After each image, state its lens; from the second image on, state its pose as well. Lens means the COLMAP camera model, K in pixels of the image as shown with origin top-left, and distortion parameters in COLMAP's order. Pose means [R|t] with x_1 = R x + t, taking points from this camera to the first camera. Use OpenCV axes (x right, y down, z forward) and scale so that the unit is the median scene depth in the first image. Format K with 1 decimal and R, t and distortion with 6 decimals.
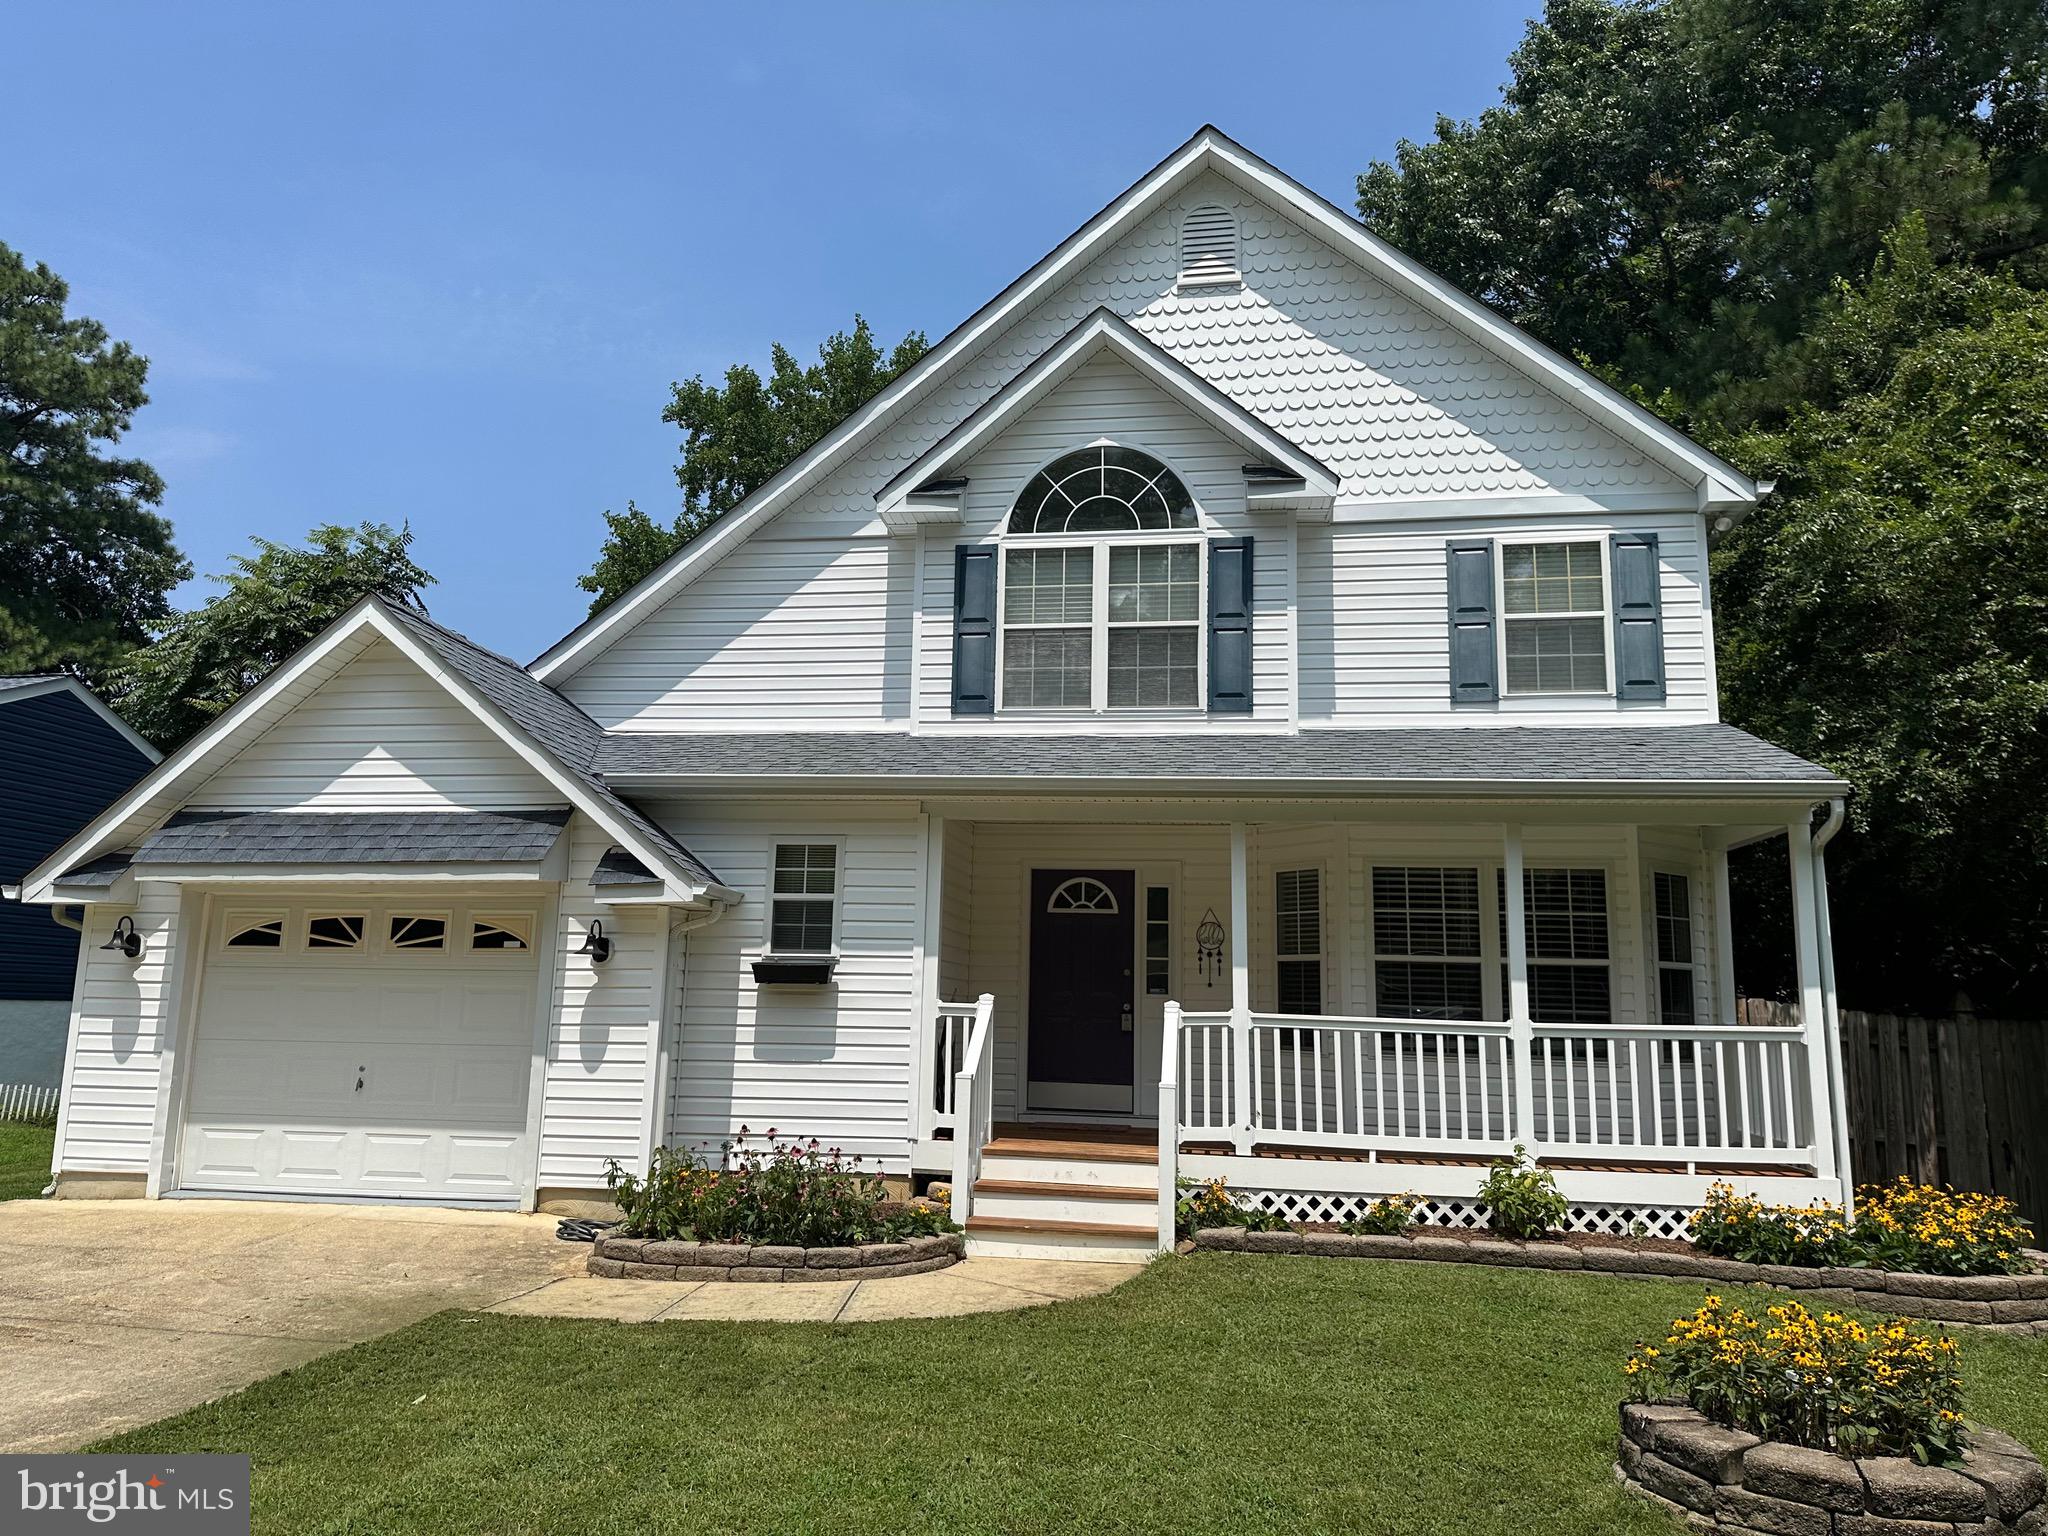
lens RADIAL K [[1465.1, 0, 993.0], [0, 1465.1, 765.5], [0, 0, 1]] dist [0.085030, -0.101811]
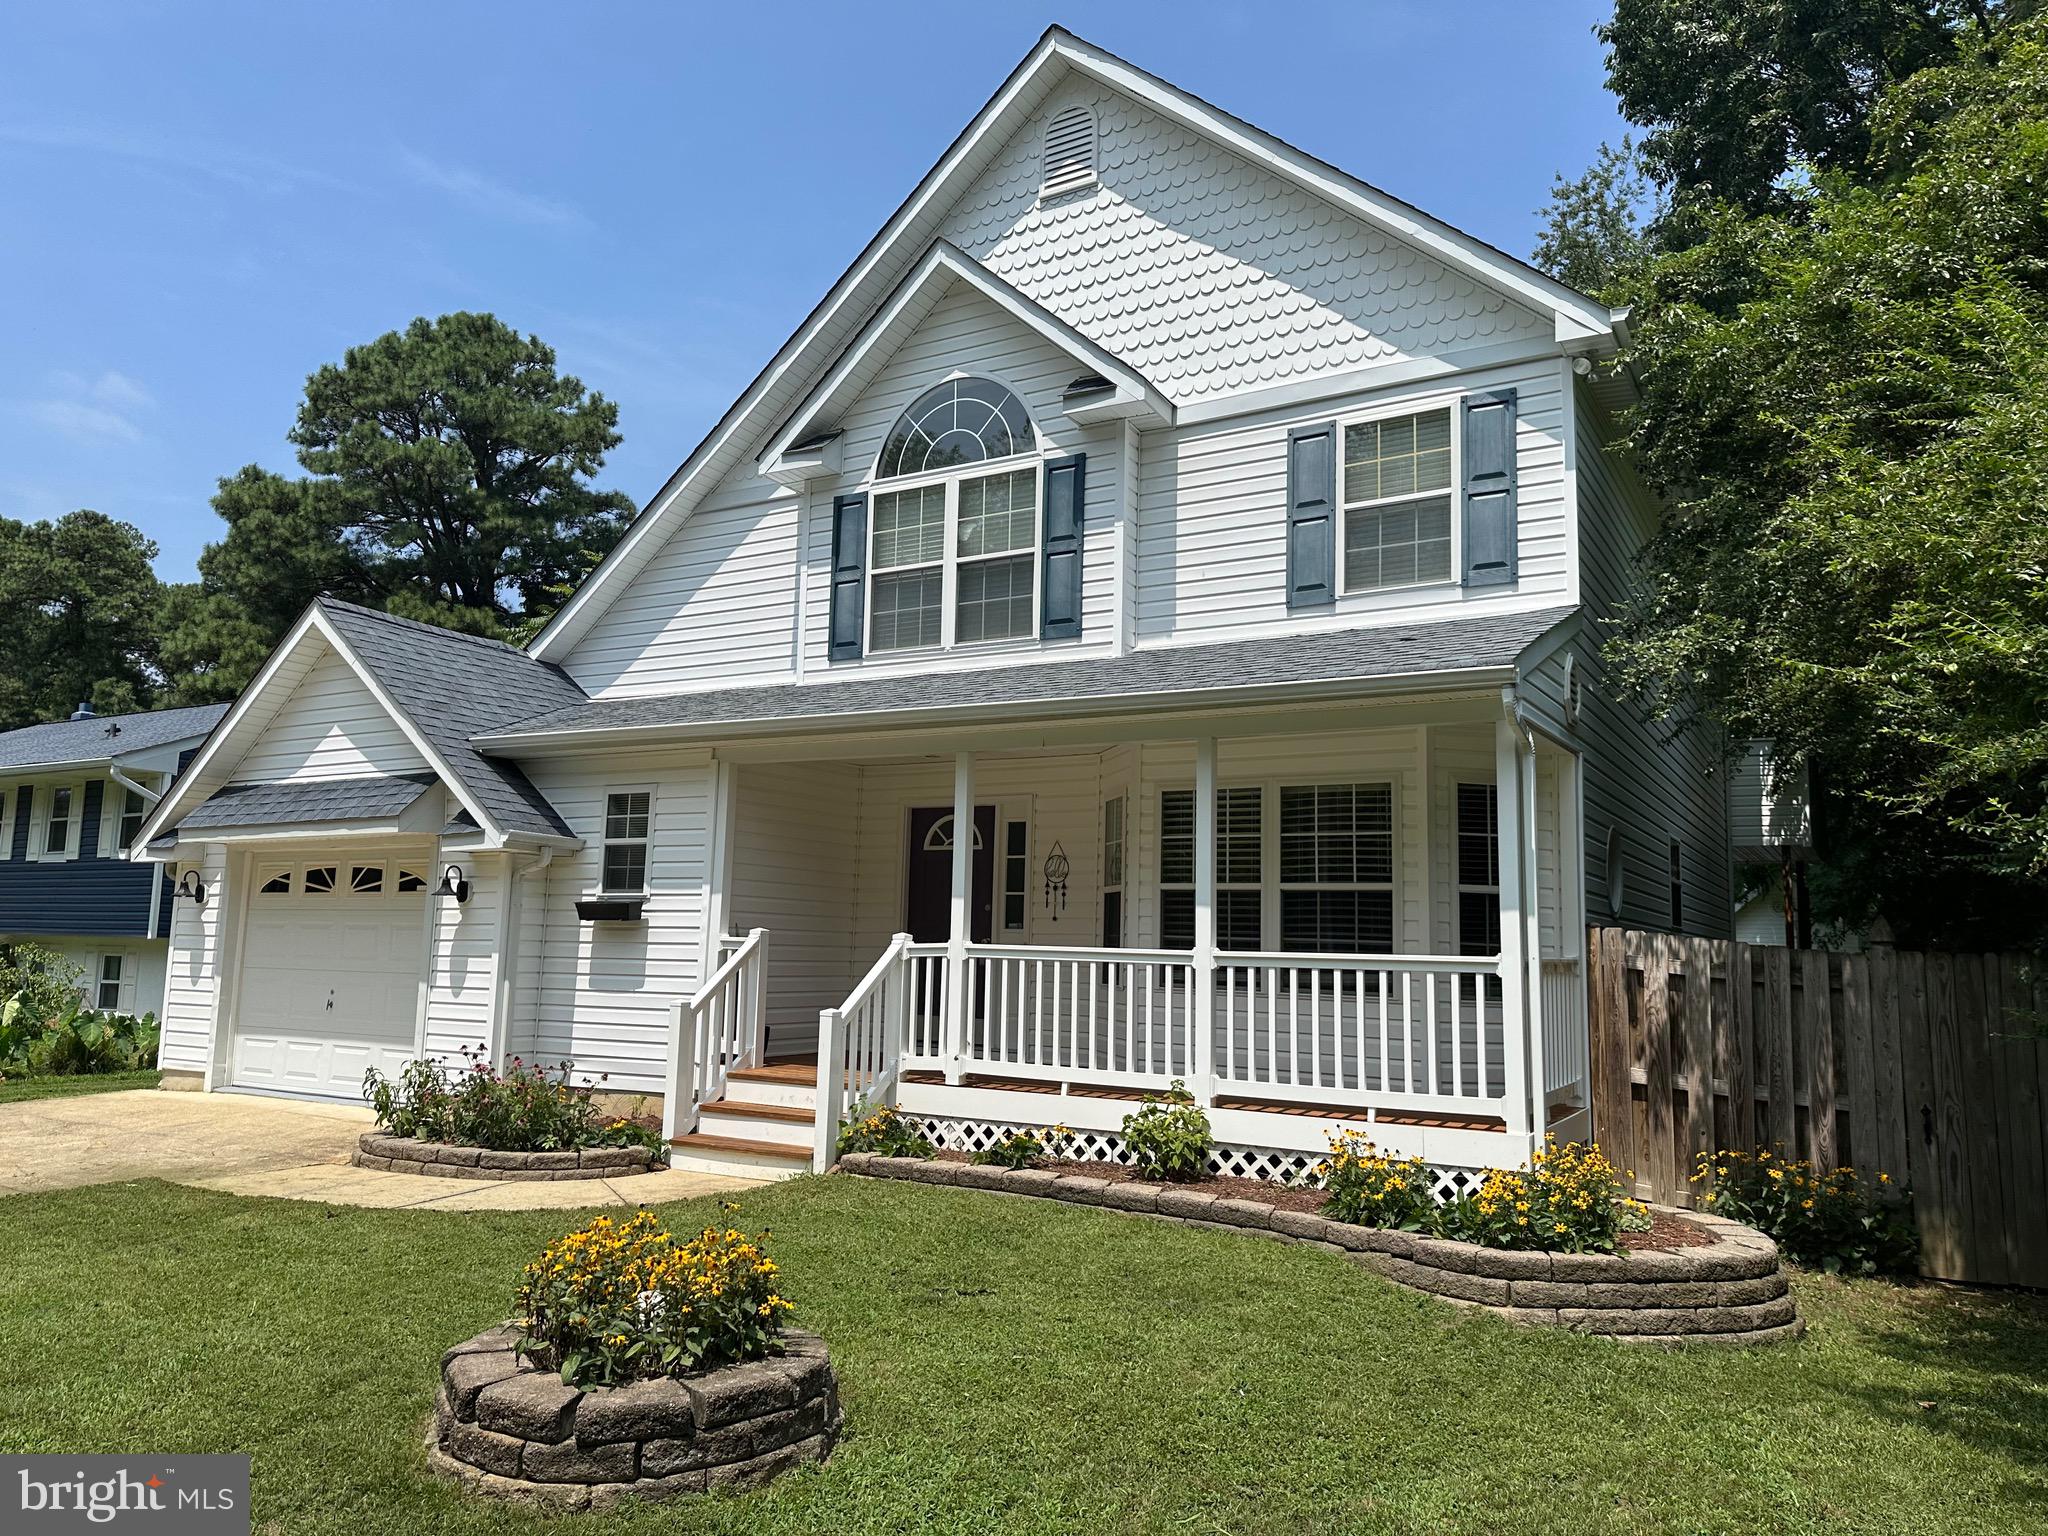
lens RADIAL K [[1465.1, 0, 977.3], [0, 1465.1, 768.5], [0, 0, 1]] dist [0.085030, -0.101811]
pose [[0.921351, -0.047663, -0.385797, 0.524680], [0.060376, 0.997957, 0.020895, 0.028028], [0.384013, -0.042545, 0.922347, 0.090884]]
